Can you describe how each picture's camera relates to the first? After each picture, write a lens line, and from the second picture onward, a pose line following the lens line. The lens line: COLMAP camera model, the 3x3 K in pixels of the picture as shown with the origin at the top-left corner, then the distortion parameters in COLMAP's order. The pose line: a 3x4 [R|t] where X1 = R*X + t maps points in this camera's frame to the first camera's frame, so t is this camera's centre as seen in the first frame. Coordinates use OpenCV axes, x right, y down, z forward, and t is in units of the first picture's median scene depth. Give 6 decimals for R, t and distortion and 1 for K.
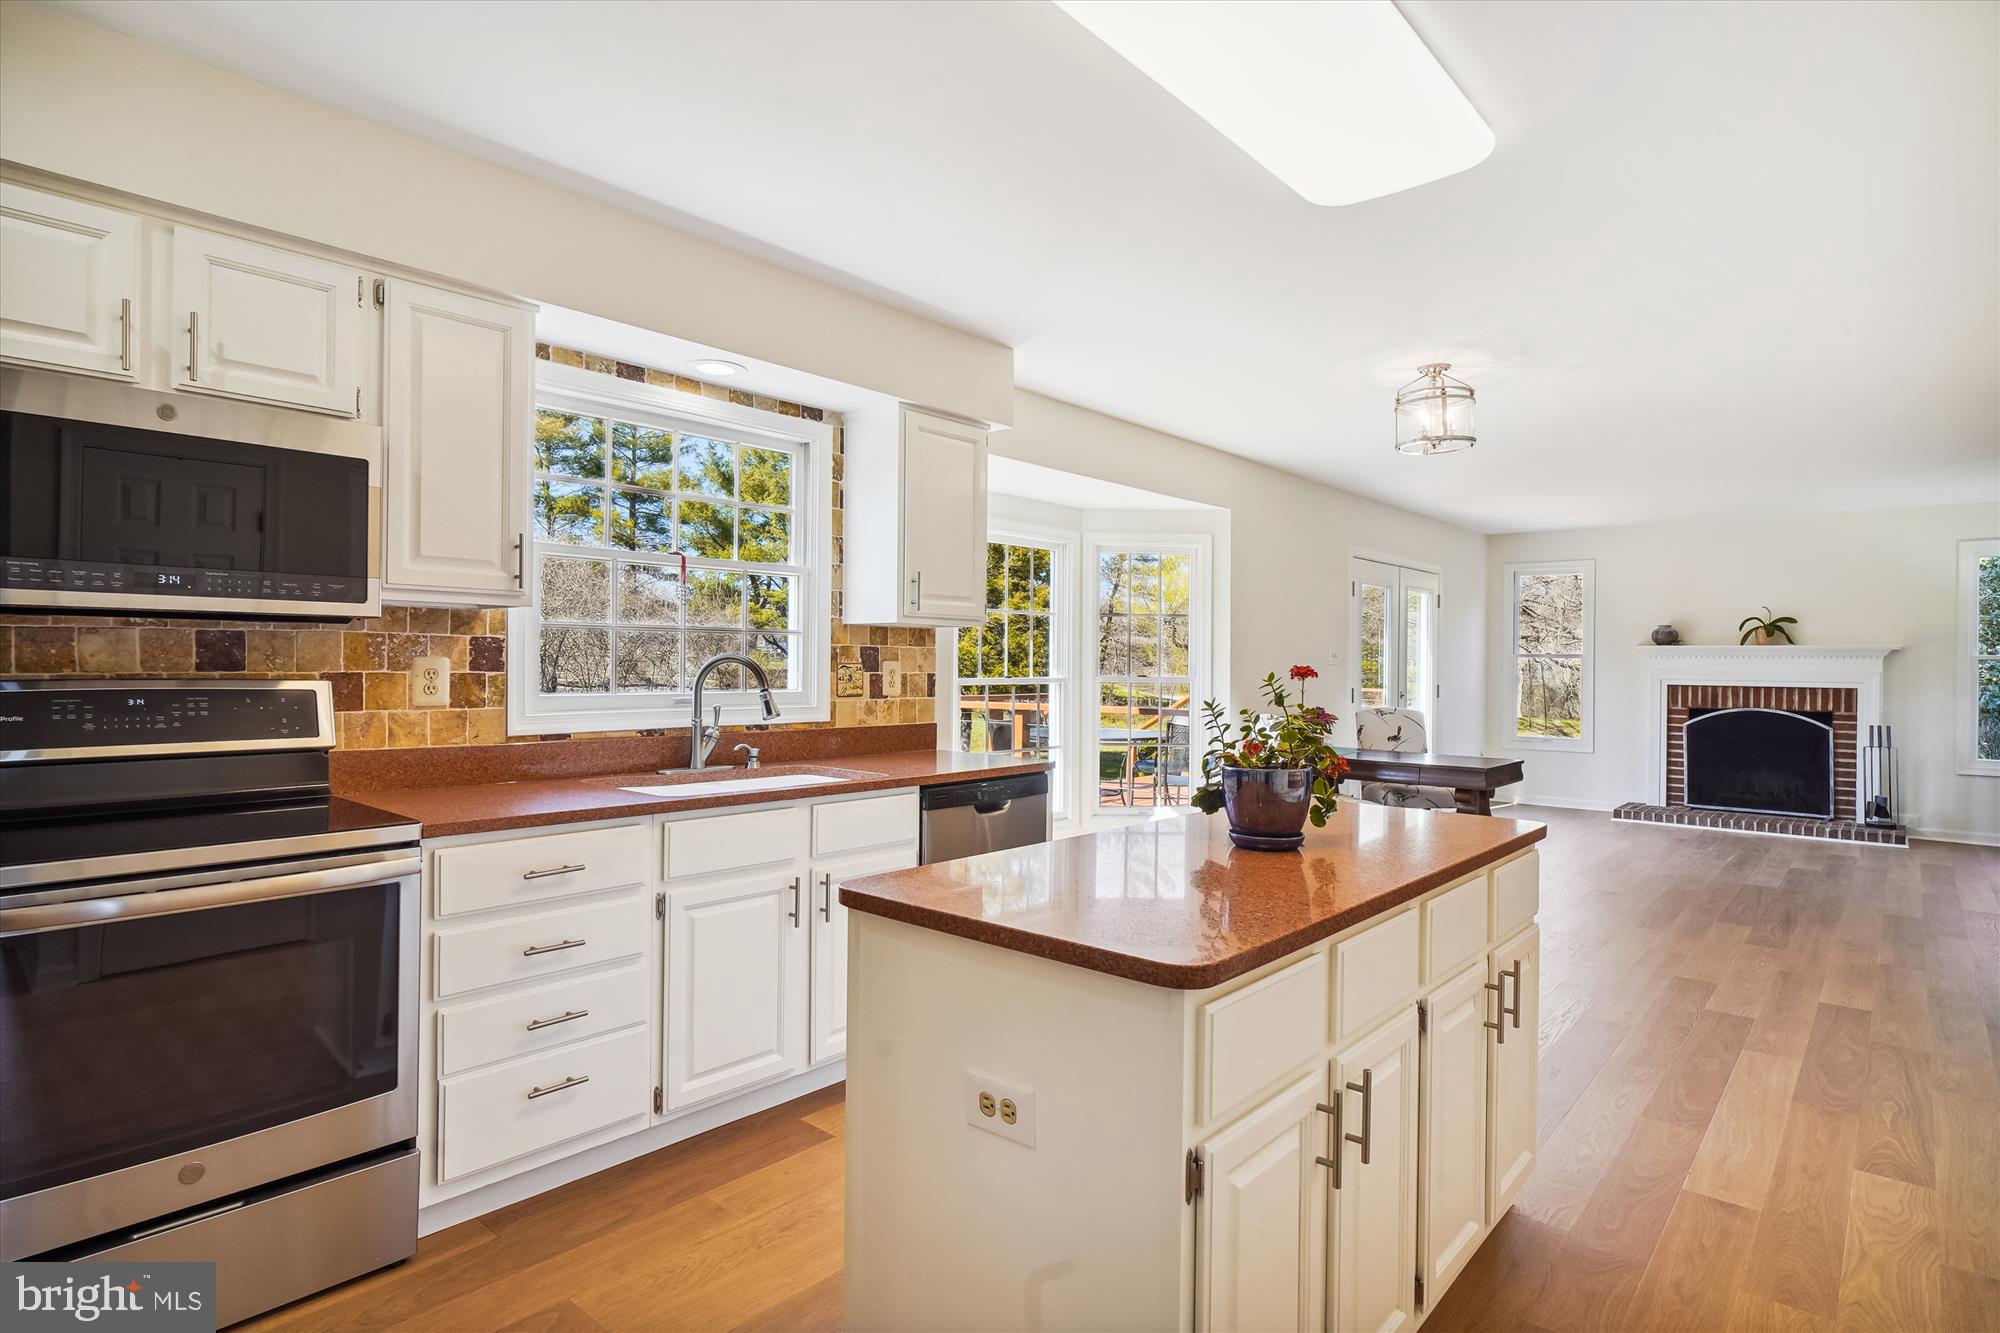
lens RADIAL K [[1049.0, 0, 1004.5], [0, 1049.0, 659.0], [0, 0, 1]] dist [-0.007535, 0.000112]
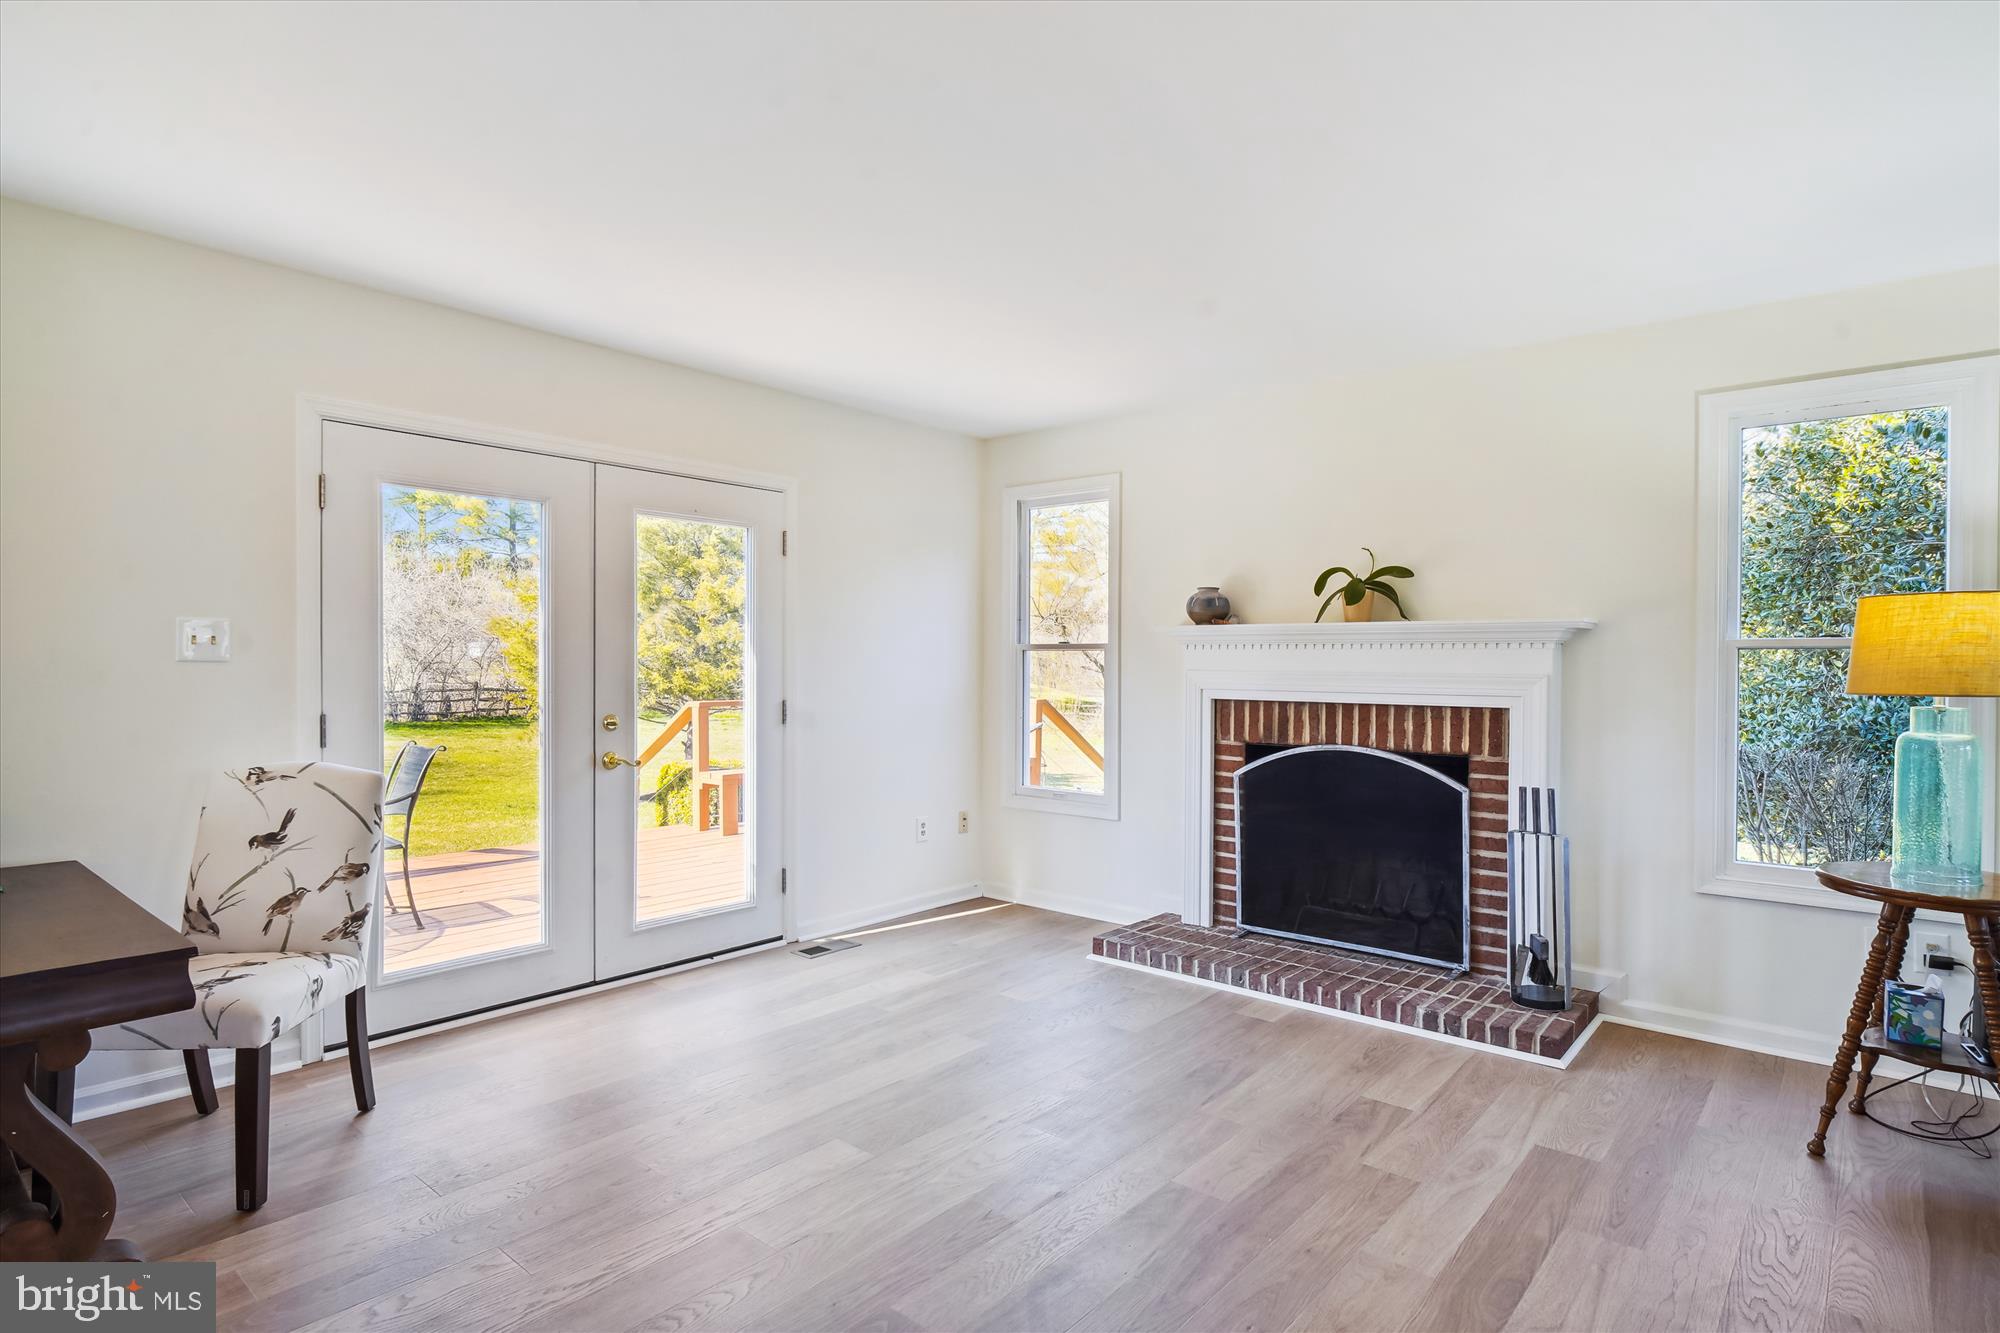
lens RADIAL K [[1049.0, 0, 1004.5], [0, 1049.0, 659.0], [0, 0, 1]] dist [-0.007535, 0.000112]
pose [[0.999964, -0.003606, 0.007669, 0.569504], [0.003611, 0.999993, -0.000632, 0.004712], [-0.007666, 0.000660, 0.999970, 0.505310]]
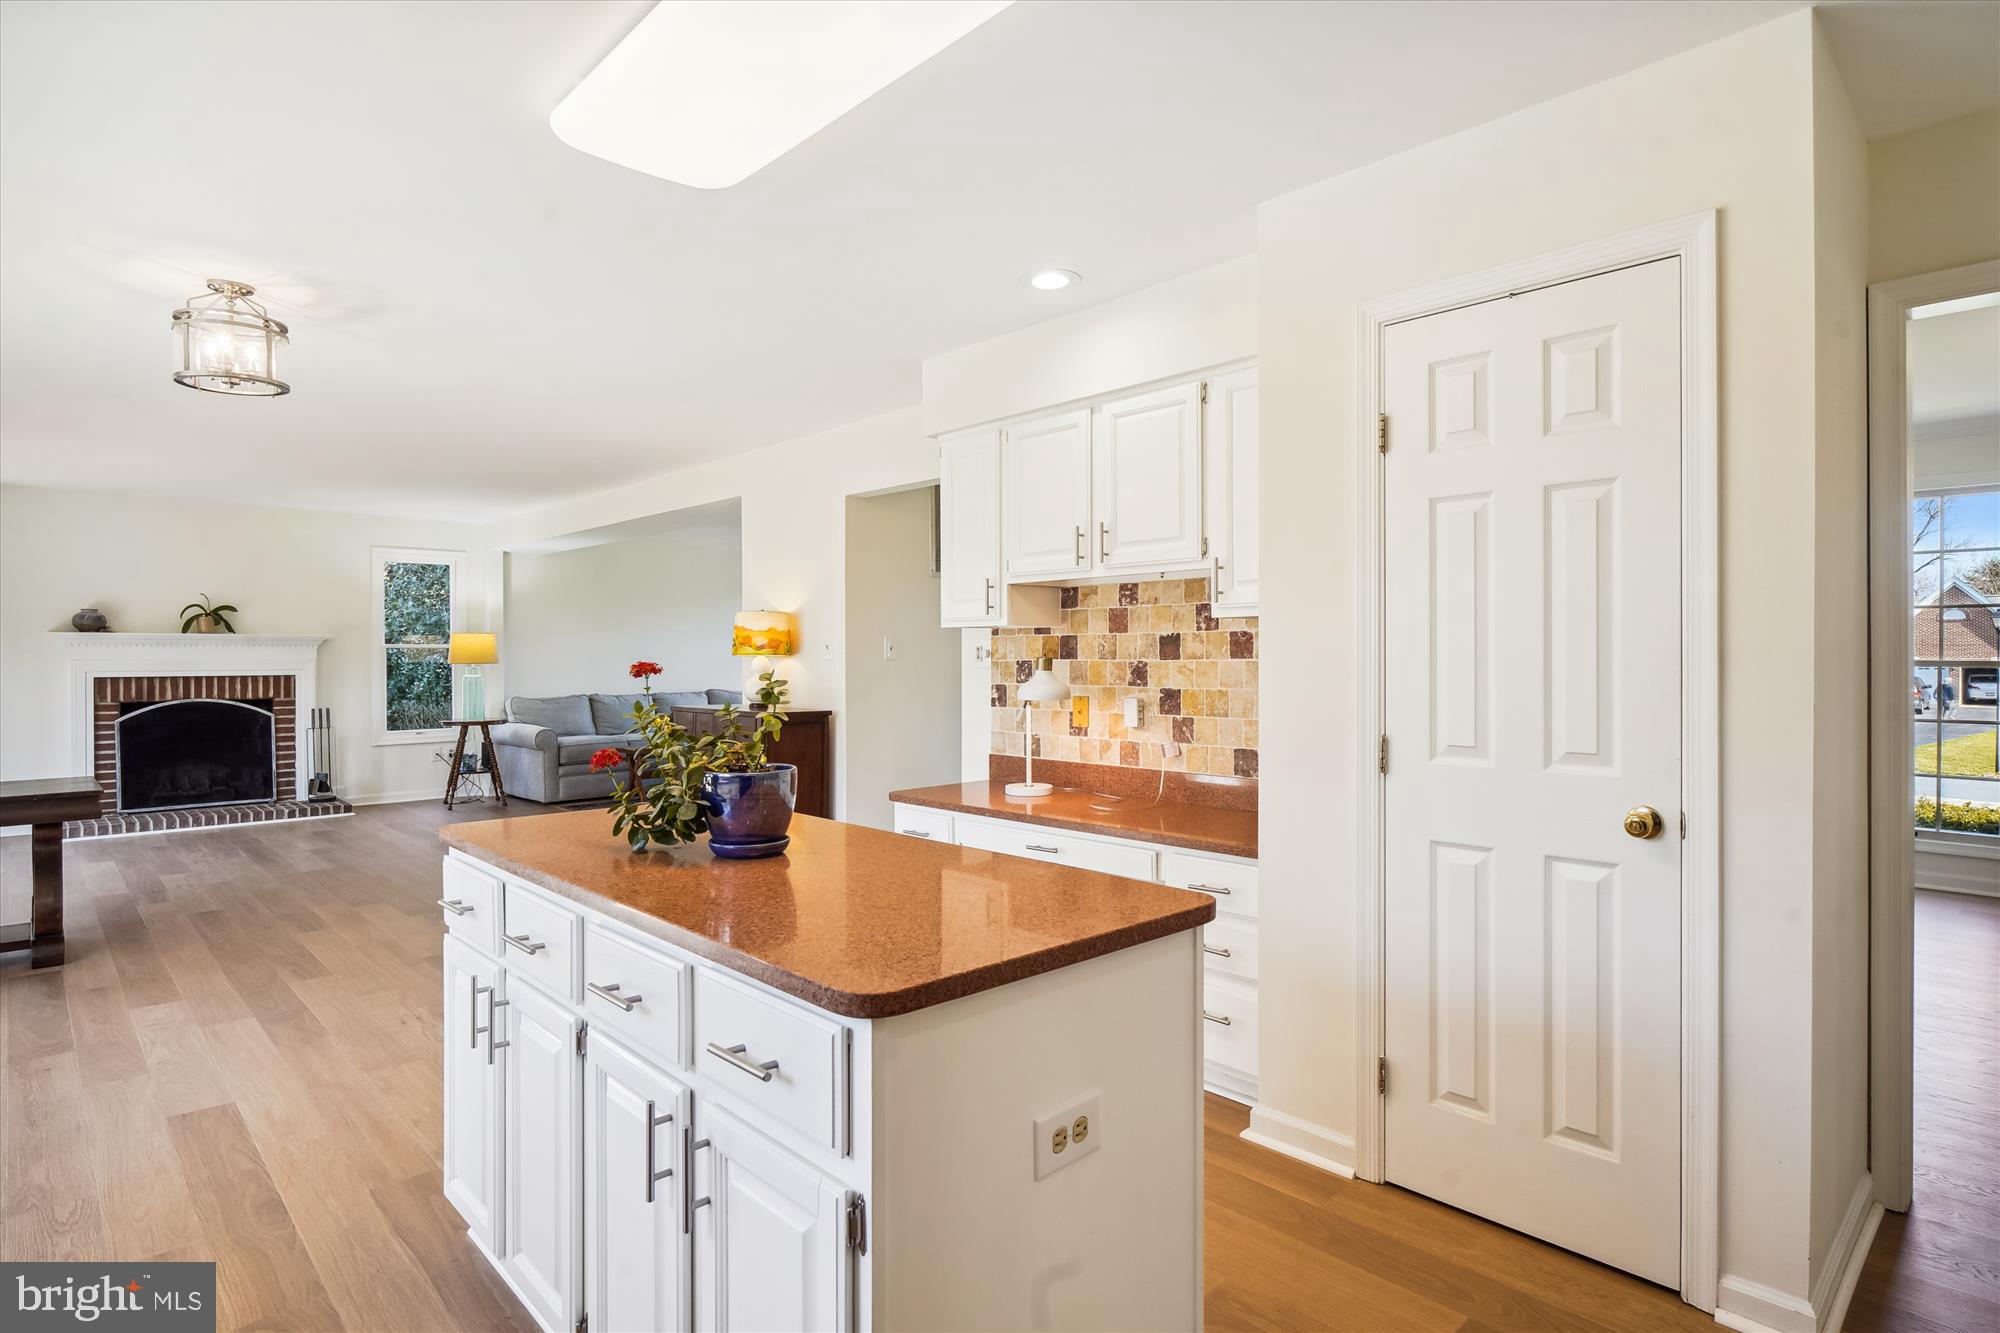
lens RADIAL K [[1049.0, 0, 1004.5], [0, 1049.0, 659.0], [0, 0, 1]] dist [-0.007535, 0.000112]
pose [[0.093175, -0.014622, 0.995542, -0.173780], [0.001414, 0.999893, 0.014554, -0.002504], [-0.995649, 0.000051, 0.093186, 0.178611]]
